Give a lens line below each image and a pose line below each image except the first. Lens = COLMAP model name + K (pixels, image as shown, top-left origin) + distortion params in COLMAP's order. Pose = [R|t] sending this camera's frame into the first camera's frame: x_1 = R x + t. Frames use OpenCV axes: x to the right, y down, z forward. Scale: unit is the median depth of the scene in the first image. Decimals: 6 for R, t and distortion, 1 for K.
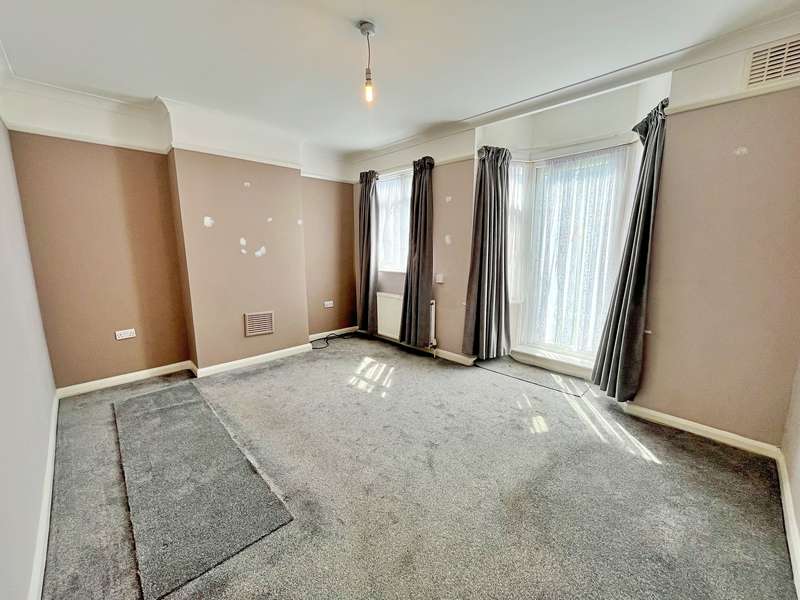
lens RADIAL K [[329.7, 0, 402.7], [0, 329.7, 297.2], [0, 0, 1]] dist [-0.001443, 0.000250]
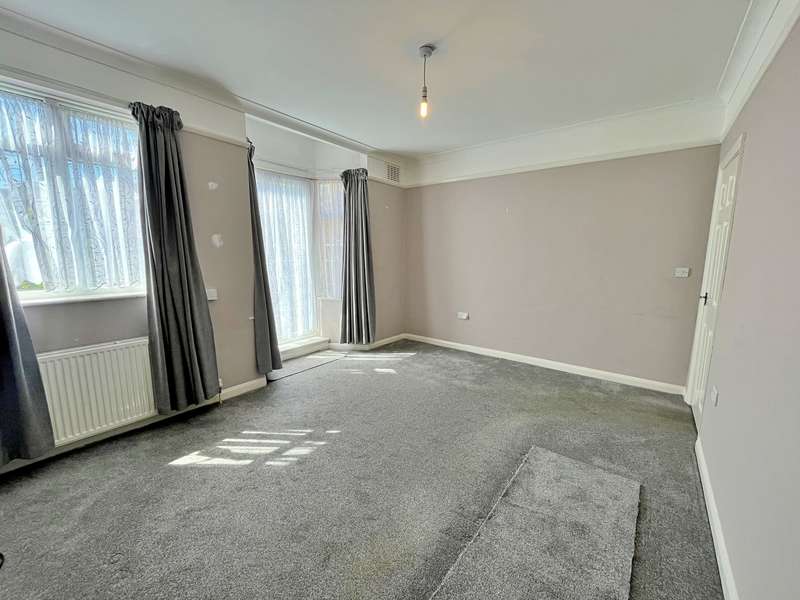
lens RADIAL K [[329.7, 0, 402.7], [0, 329.7, 297.2], [0, 0, 1]] dist [-0.001443, 0.000250]
pose [[-0.153575, -0.133567, 0.979068, -0.747287], [0.144115, 0.977200, 0.155918, -0.116345], [-0.977571, 0.165043, -0.130825, 0.792151]]
